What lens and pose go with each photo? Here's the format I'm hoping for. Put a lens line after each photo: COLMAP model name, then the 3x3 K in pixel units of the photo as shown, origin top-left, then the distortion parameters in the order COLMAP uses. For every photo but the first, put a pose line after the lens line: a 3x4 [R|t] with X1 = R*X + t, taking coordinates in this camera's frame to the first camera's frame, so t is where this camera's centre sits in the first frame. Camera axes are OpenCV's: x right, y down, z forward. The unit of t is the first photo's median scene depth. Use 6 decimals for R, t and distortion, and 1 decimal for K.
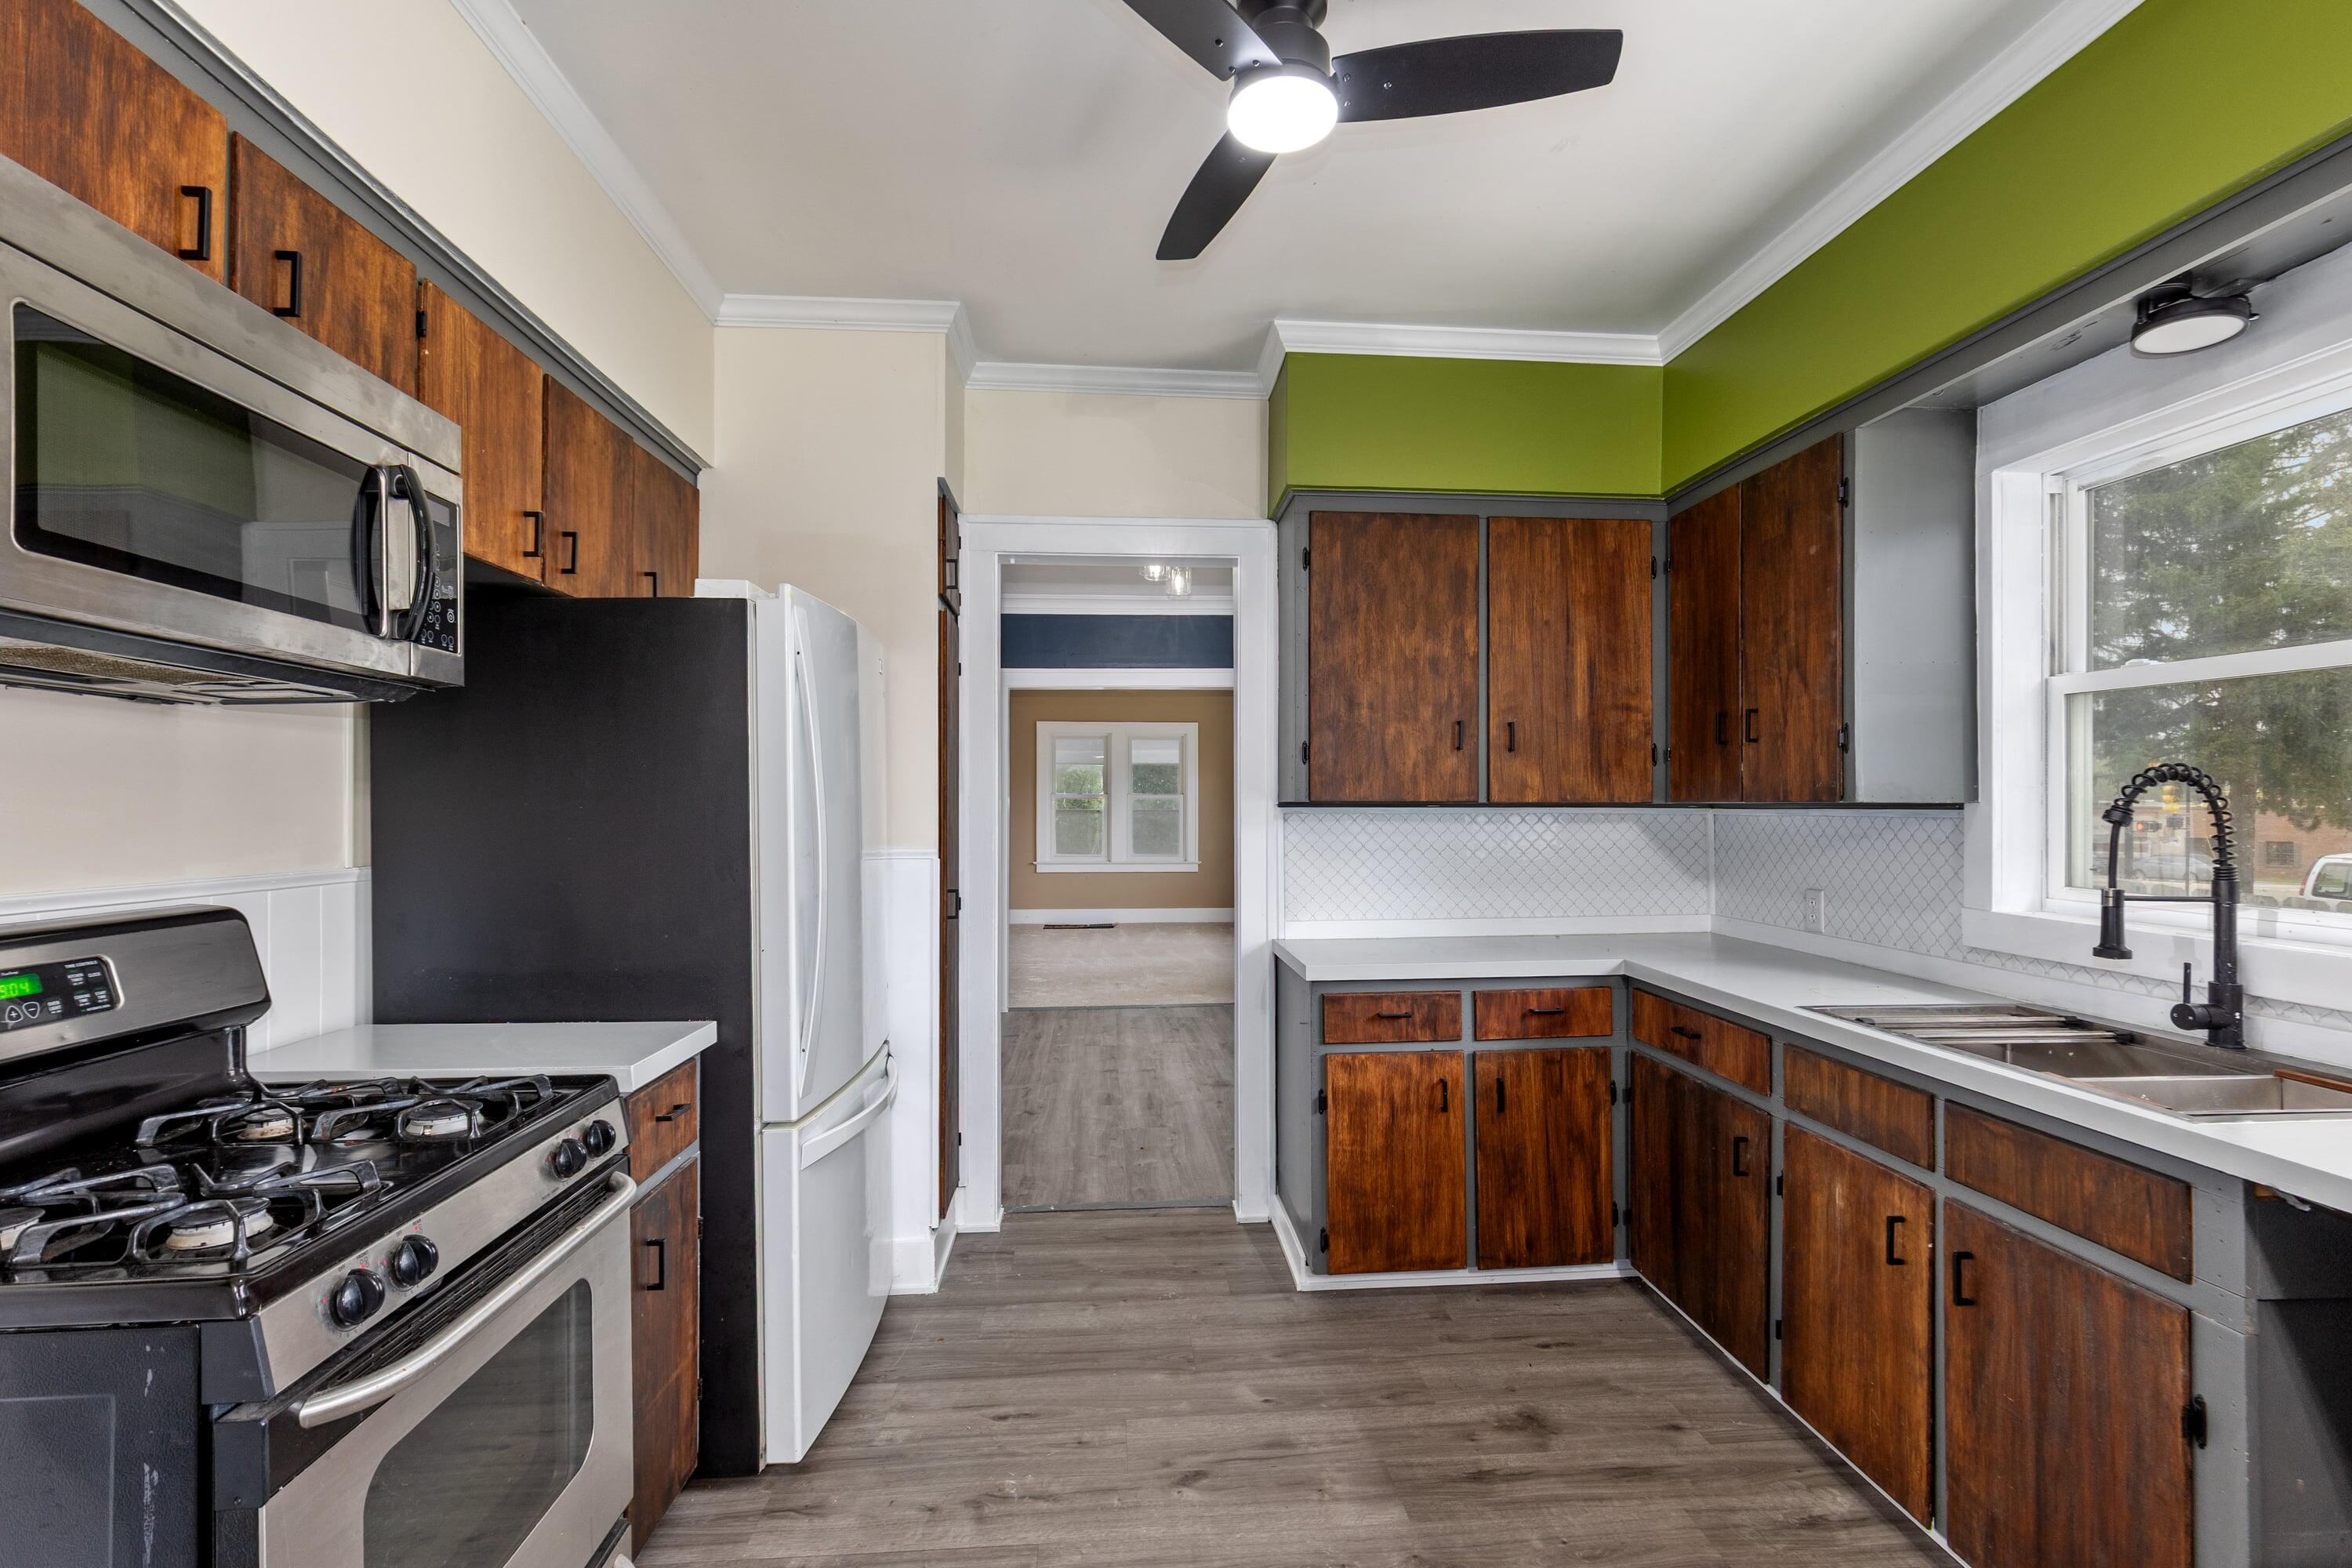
lens RADIAL K [[1047.6, 0, 1197.7], [0, 1047.6, 798.3], [0, 0, 1]] dist [-0.000488, 0.000007]
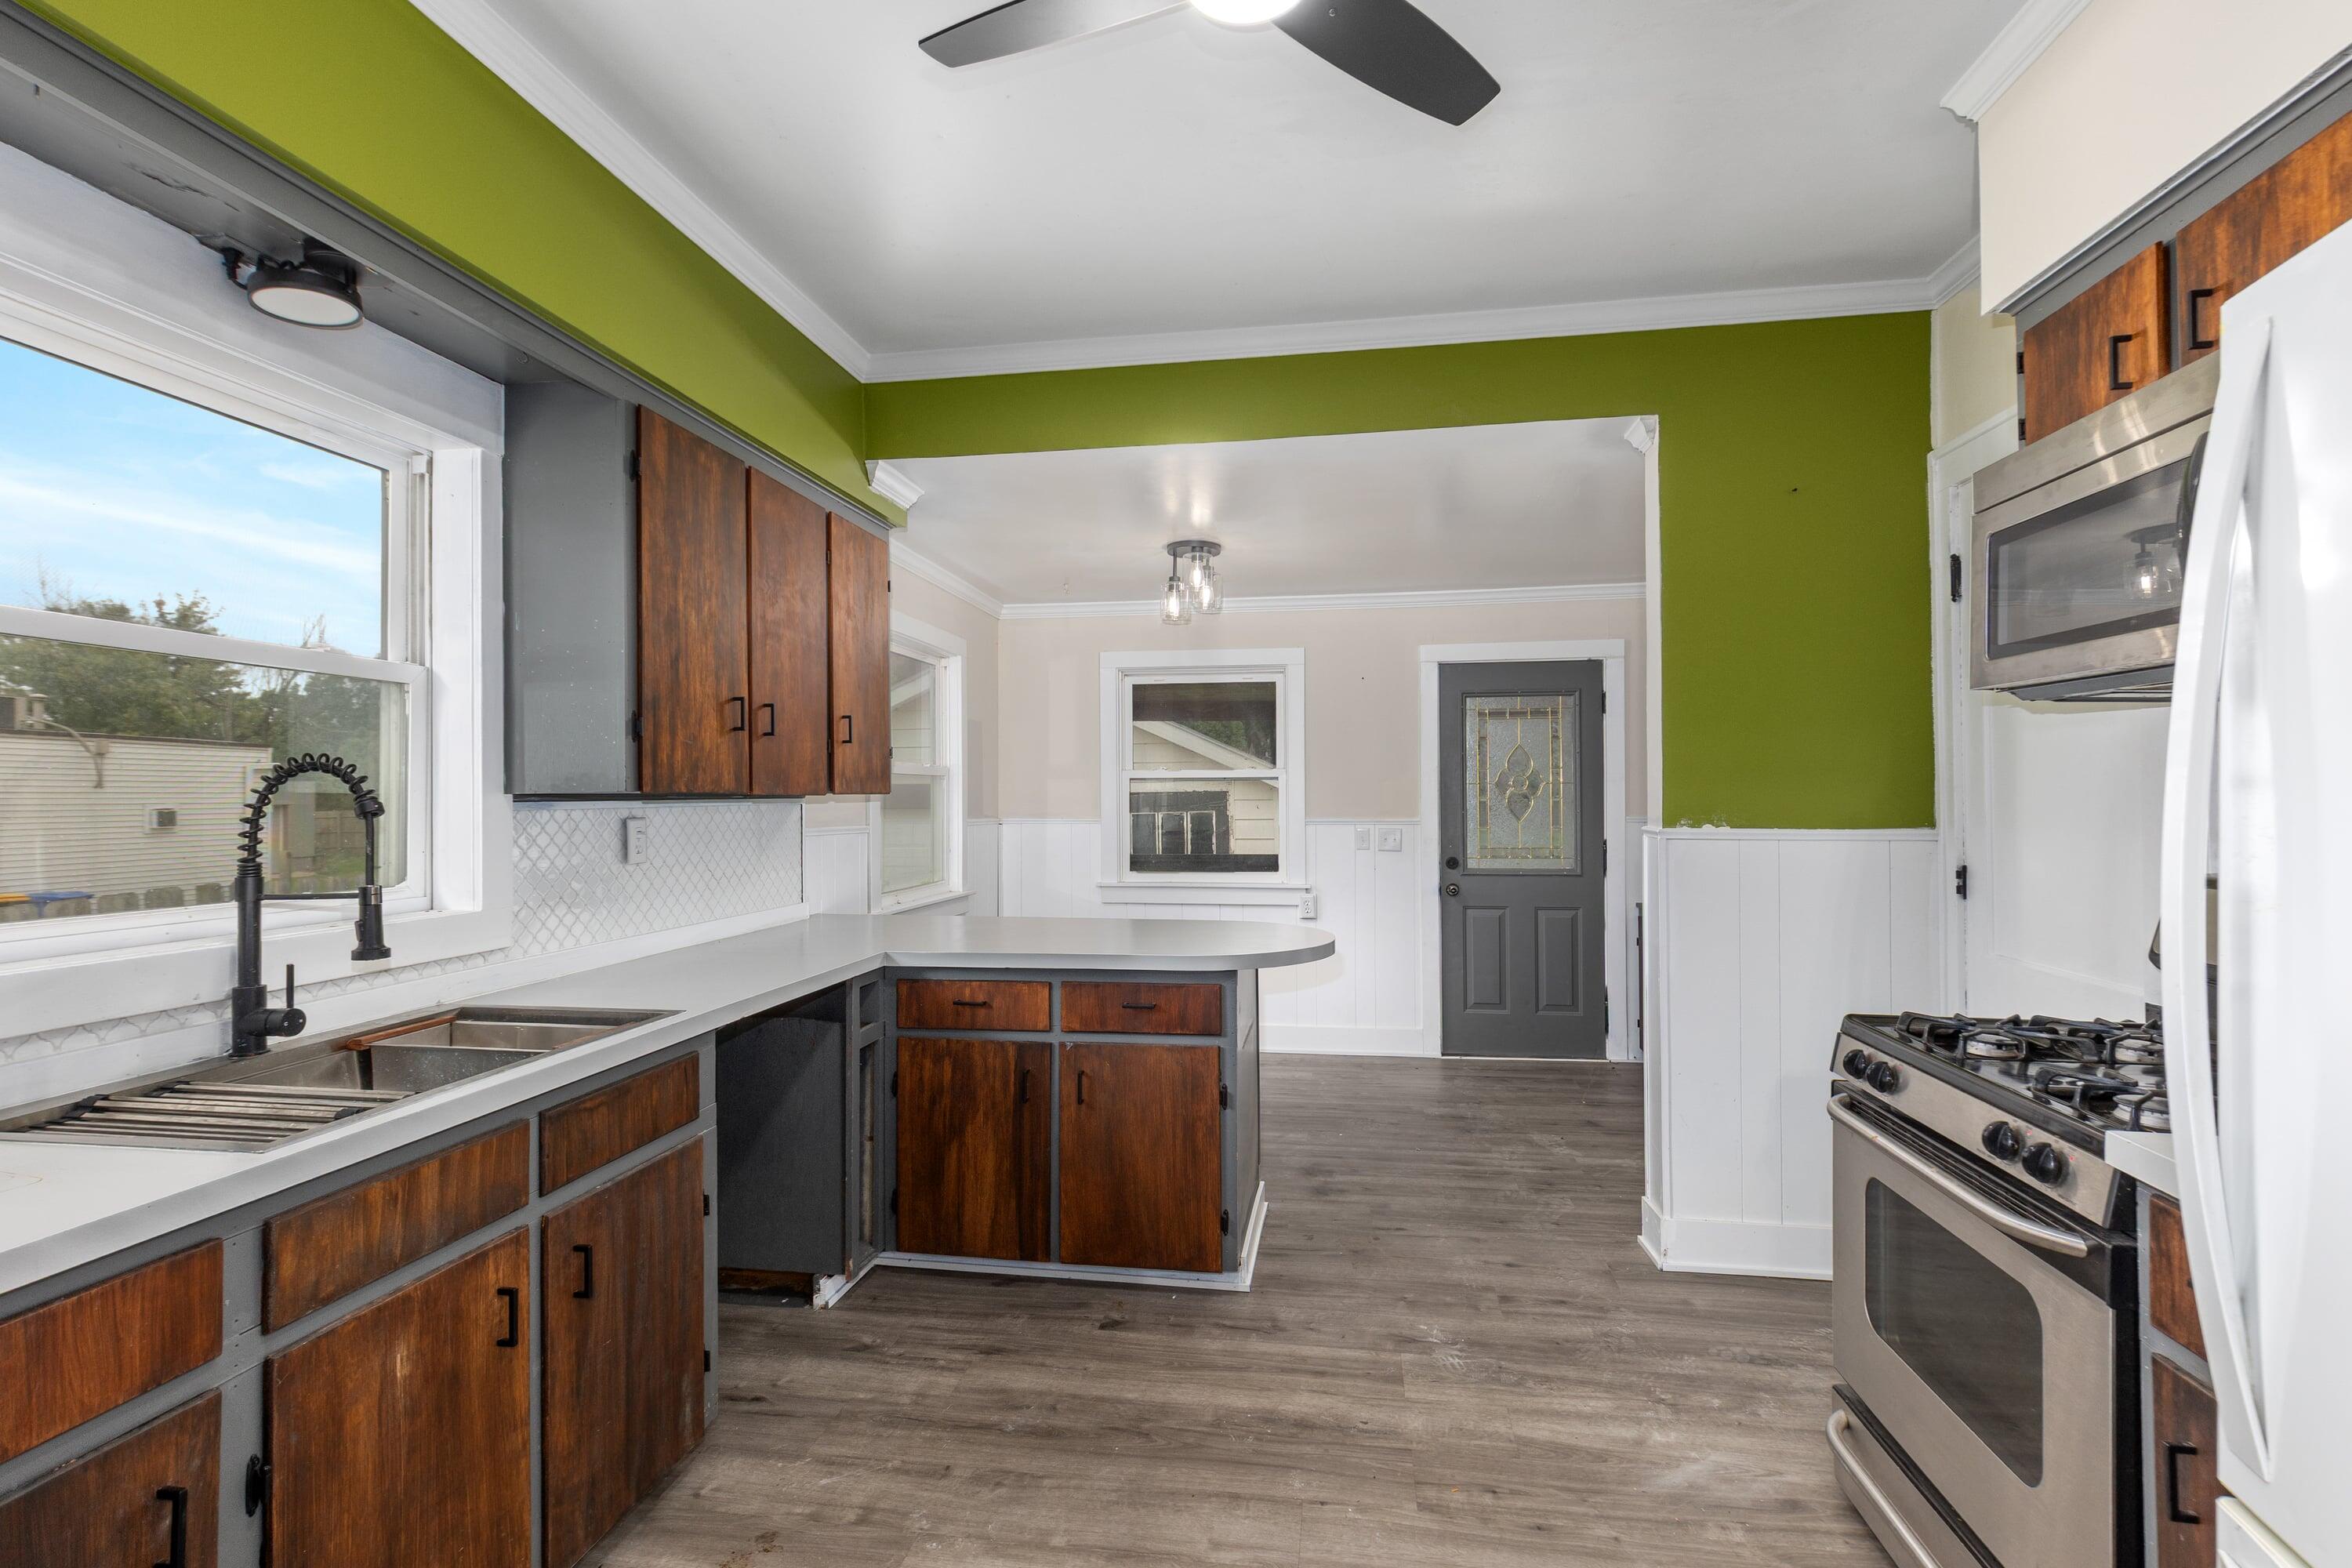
lens RADIAL K [[1047.6, 0, 1197.7], [0, 1047.6, 798.3], [0, 0, 1]] dist [-0.000488, 0.000007]
pose [[-0.973262, 0.003030, 0.229676, -0.064397], [0.003193, 0.999995, 0.000339, 0.009819], [-0.229674, 0.001063, -0.973267, 1.719522]]
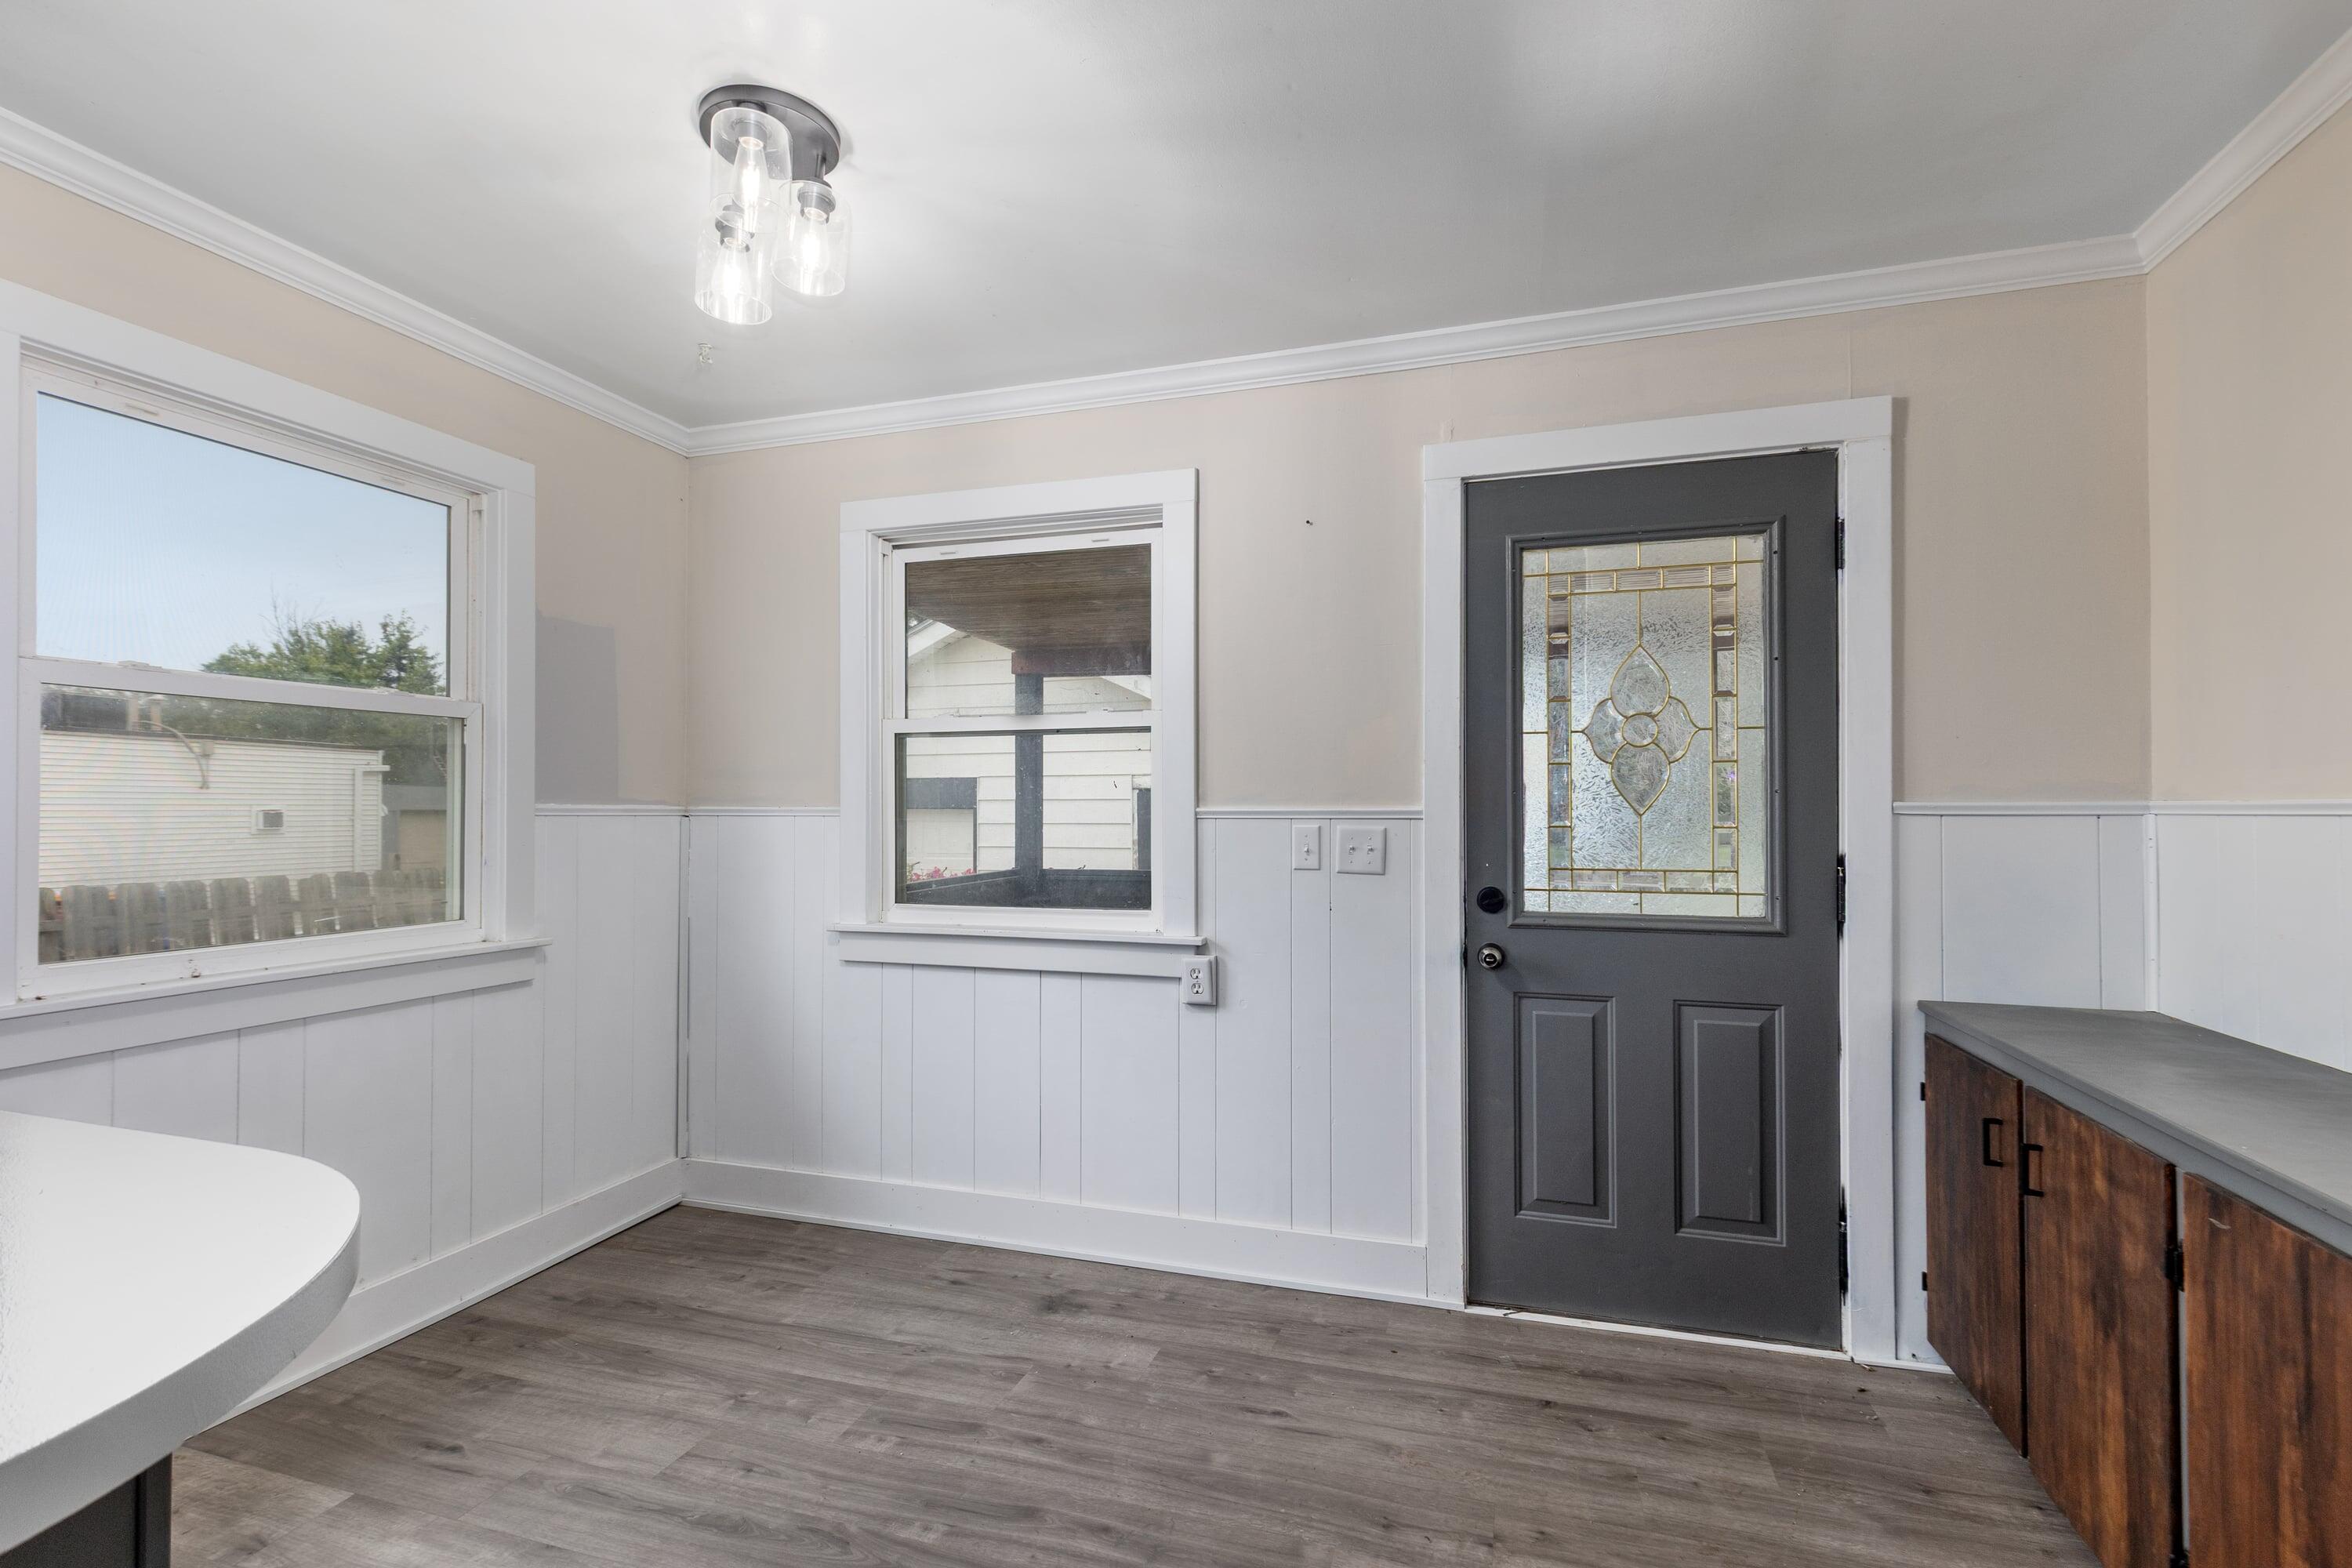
lens RADIAL K [[1079.9, 0, 1181.6], [0, 1079.9, 804.7], [0, 0, 1]] dist [0.001245, 0.000135]
pose [[-0.923618, -0.000780, 0.383313, -0.078787], [-0.003234, 0.999978, -0.005757, 0.014756], [-0.383300, -0.006557, -0.923601, 1.604091]]
